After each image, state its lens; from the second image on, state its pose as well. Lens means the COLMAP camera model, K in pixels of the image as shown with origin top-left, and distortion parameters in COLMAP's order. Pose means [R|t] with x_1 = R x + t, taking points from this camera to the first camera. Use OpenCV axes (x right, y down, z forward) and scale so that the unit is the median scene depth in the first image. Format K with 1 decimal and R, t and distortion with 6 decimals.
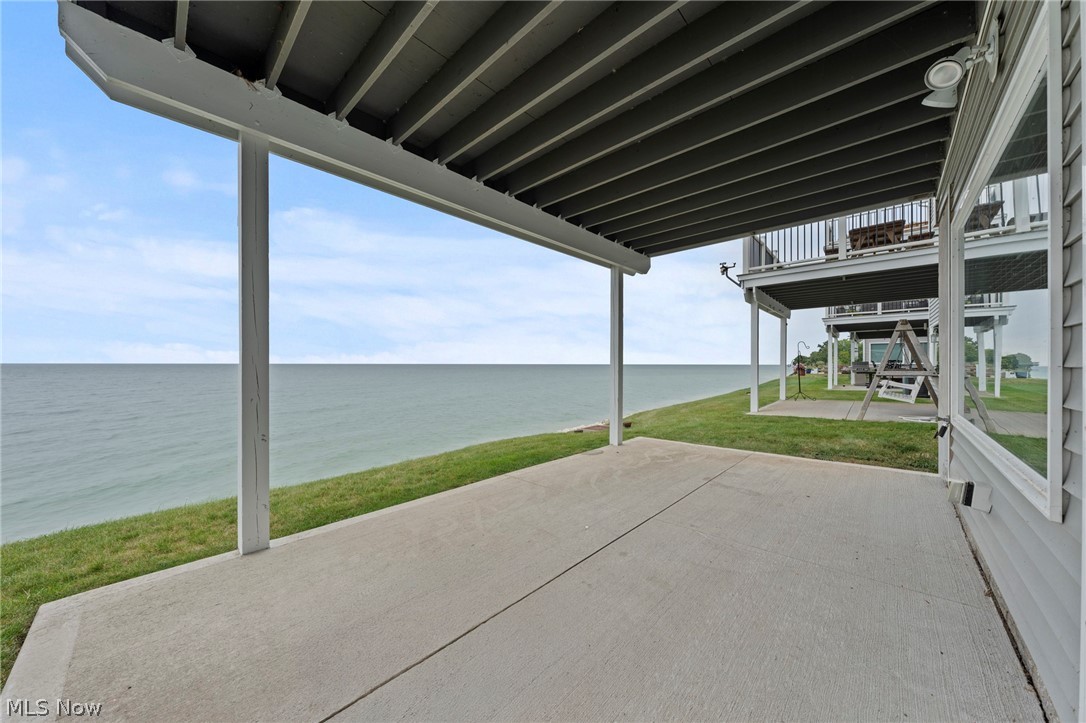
lens RADIAL K [[371.5, 0, 542.9], [0, 371.5, 363.1], [0, 0, 1]] dist [-0.001777, -0.000190]
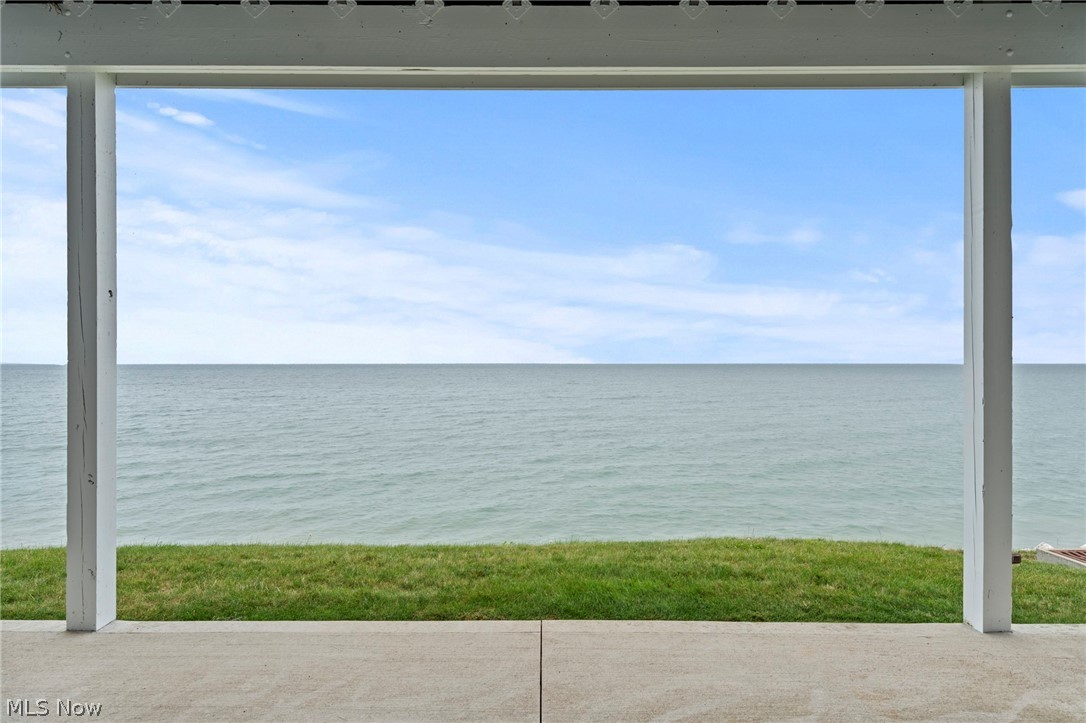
lens RADIAL K [[668.4, 0, 542.3], [0, 668.4, 360.5], [0, 0, 1]] dist [0.004051, 0.001934]
pose [[0.681123, -0.000086, -0.732169, 0.477690], [0.003572, 0.999988, 0.003206, -0.004424], [0.732161, -0.004799, 0.681115, 0.488717]]
